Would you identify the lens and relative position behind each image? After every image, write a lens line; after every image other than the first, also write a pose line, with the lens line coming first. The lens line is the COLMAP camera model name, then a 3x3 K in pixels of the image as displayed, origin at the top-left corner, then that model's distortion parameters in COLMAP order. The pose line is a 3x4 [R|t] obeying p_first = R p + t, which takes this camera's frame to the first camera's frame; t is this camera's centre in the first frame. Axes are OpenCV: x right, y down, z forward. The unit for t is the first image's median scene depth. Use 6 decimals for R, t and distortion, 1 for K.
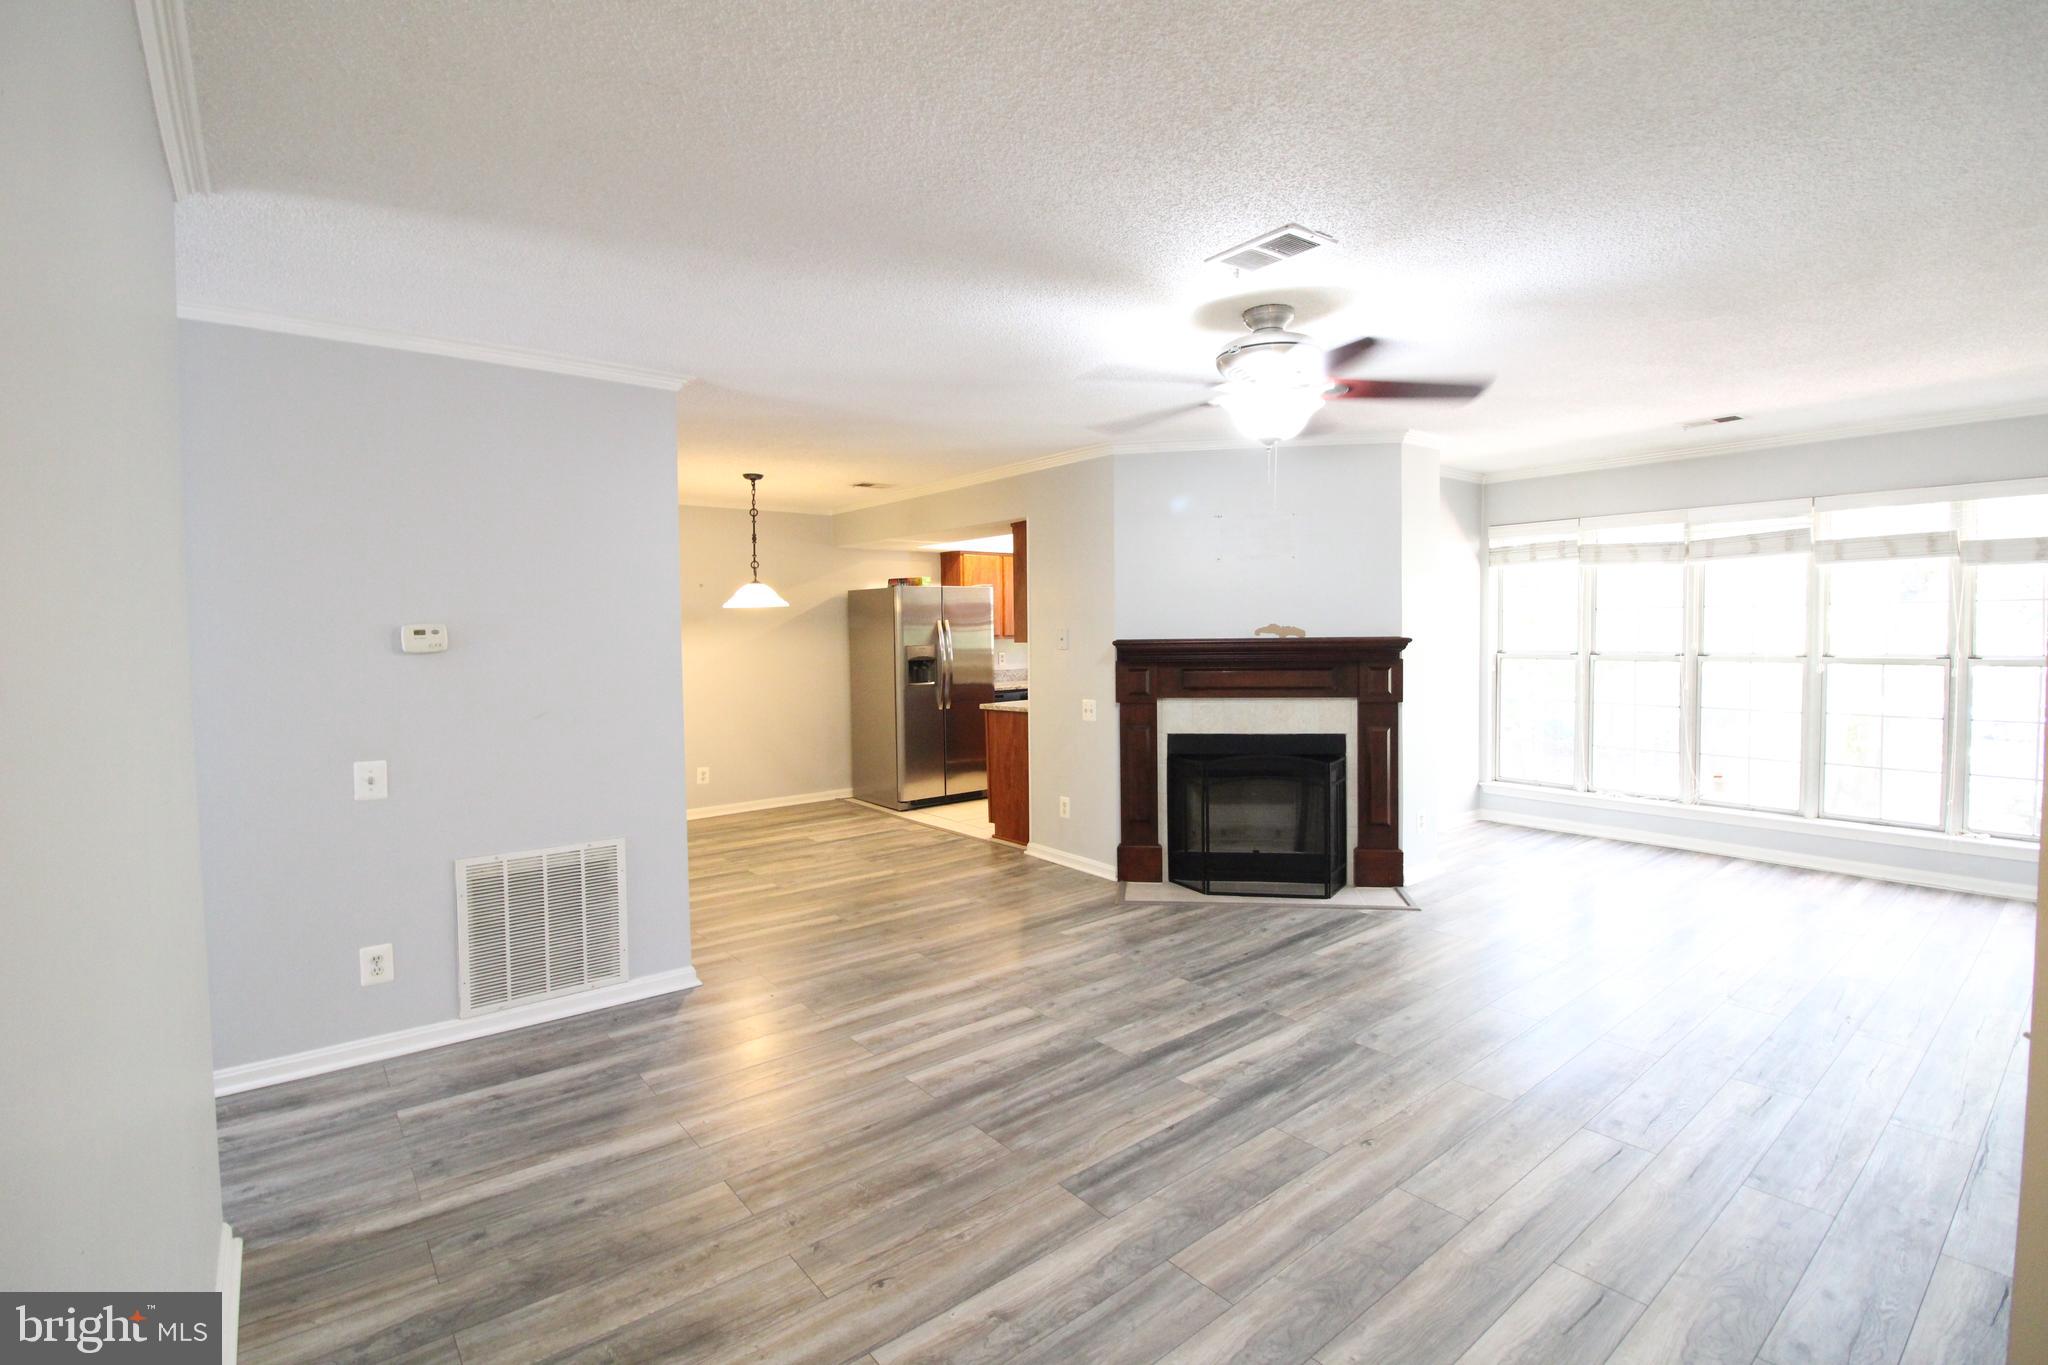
lens RADIAL K [[940.8, 0, 1031.8], [0, 940.8, 665.4], [0, 0, 1]] dist [0.002036, -0.014083]
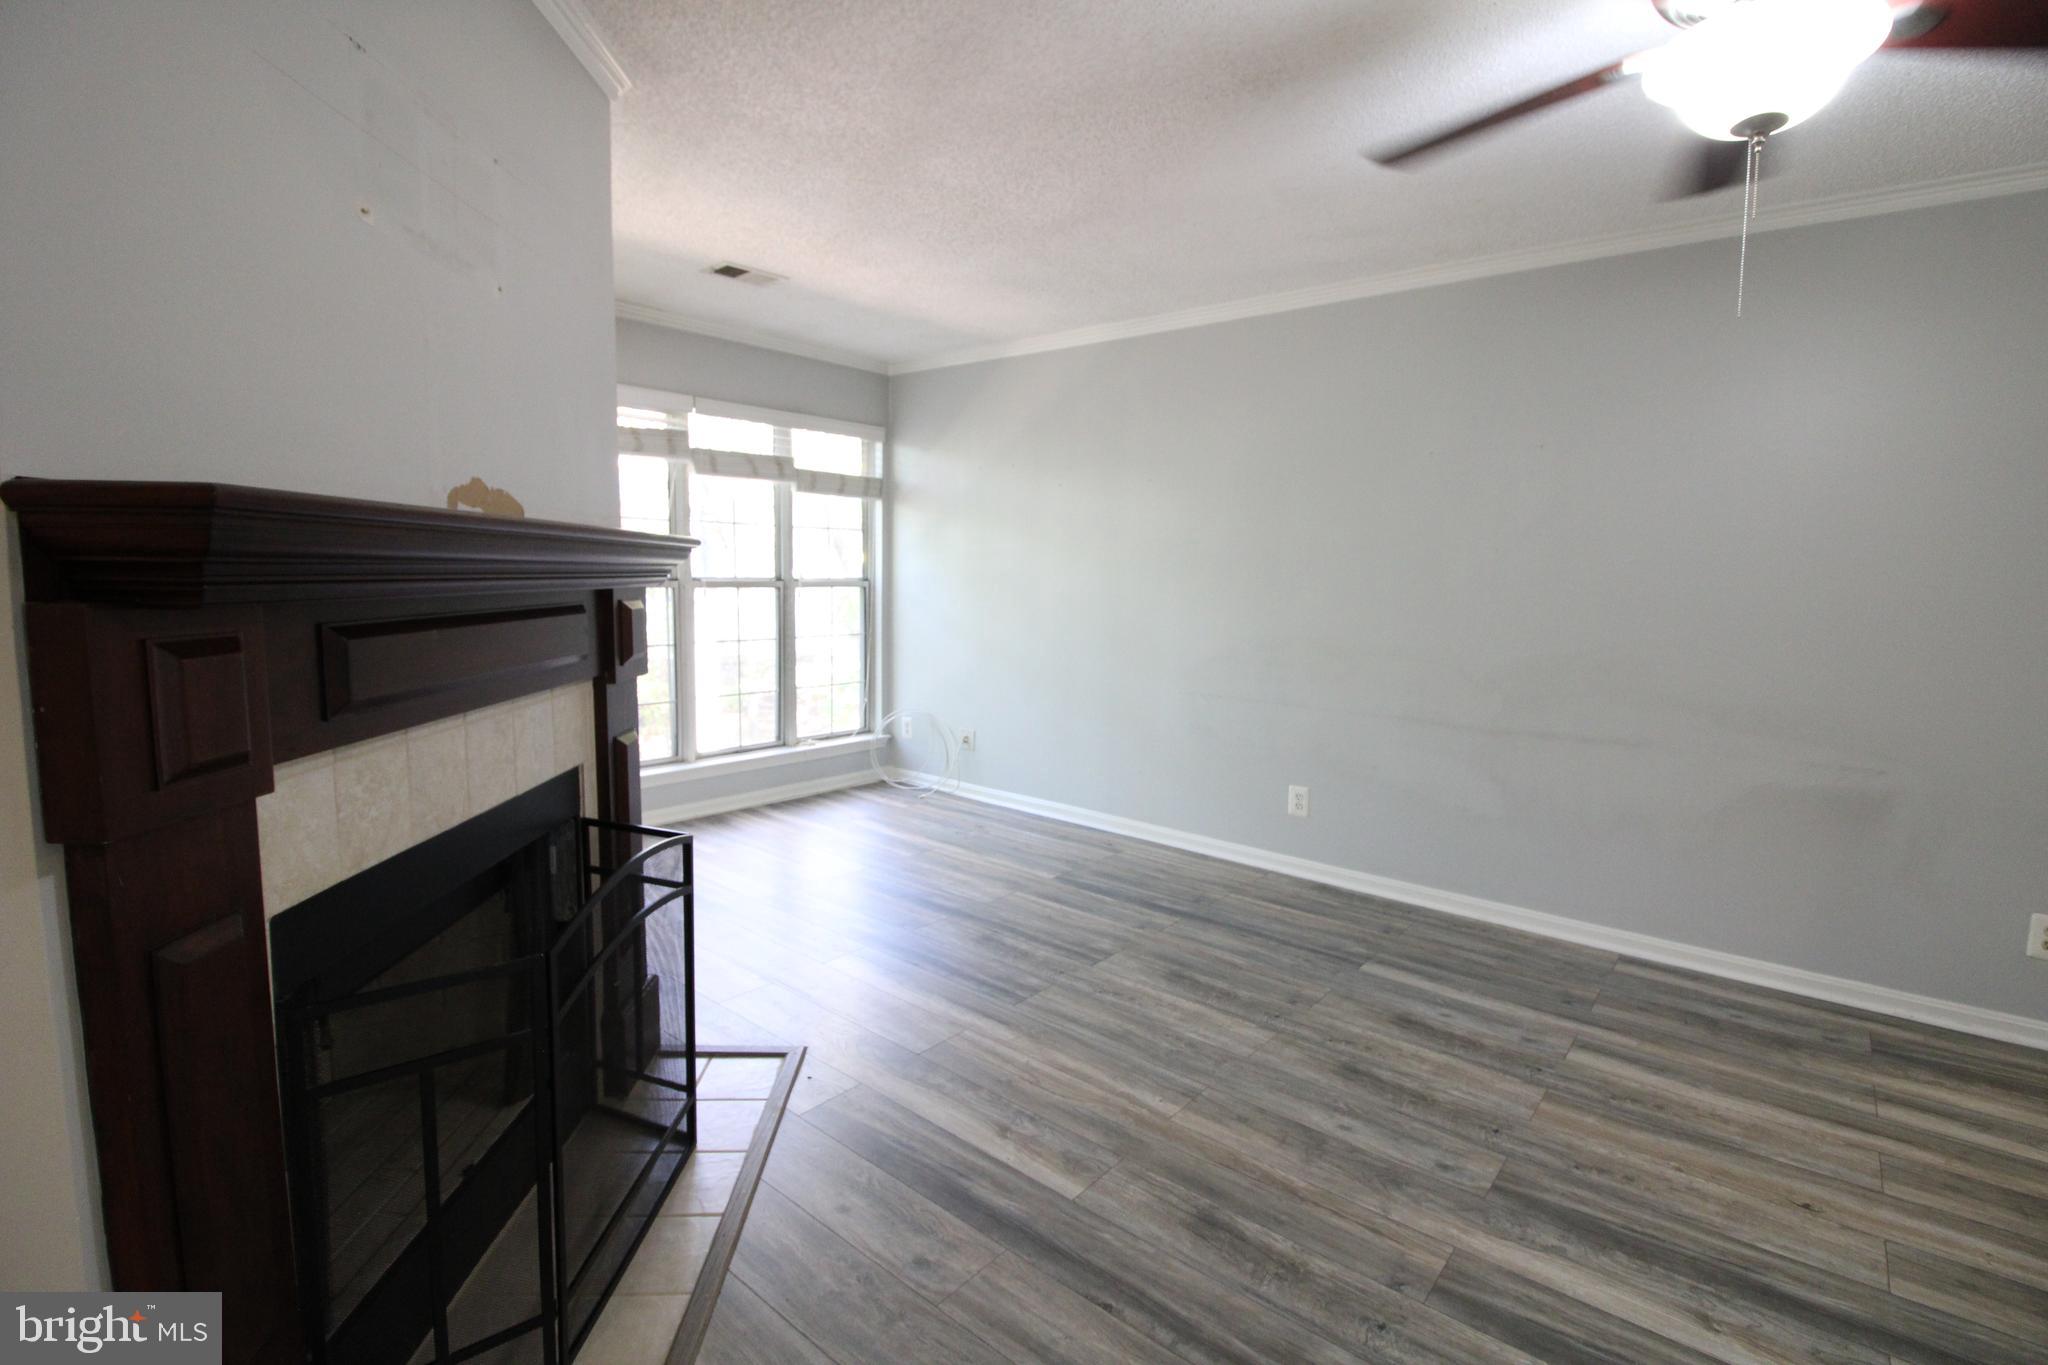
lens RADIAL K [[940.8, 0, 1031.8], [0, 940.8, 665.4], [0, 0, 1]] dist [0.002036, -0.014083]
pose [[-0.195873, -0.087758, 0.976695, -0.121161], [0.023857, 0.995266, 0.094211, -0.004877], [-0.980339, 0.041754, -0.192852, 0.993094]]
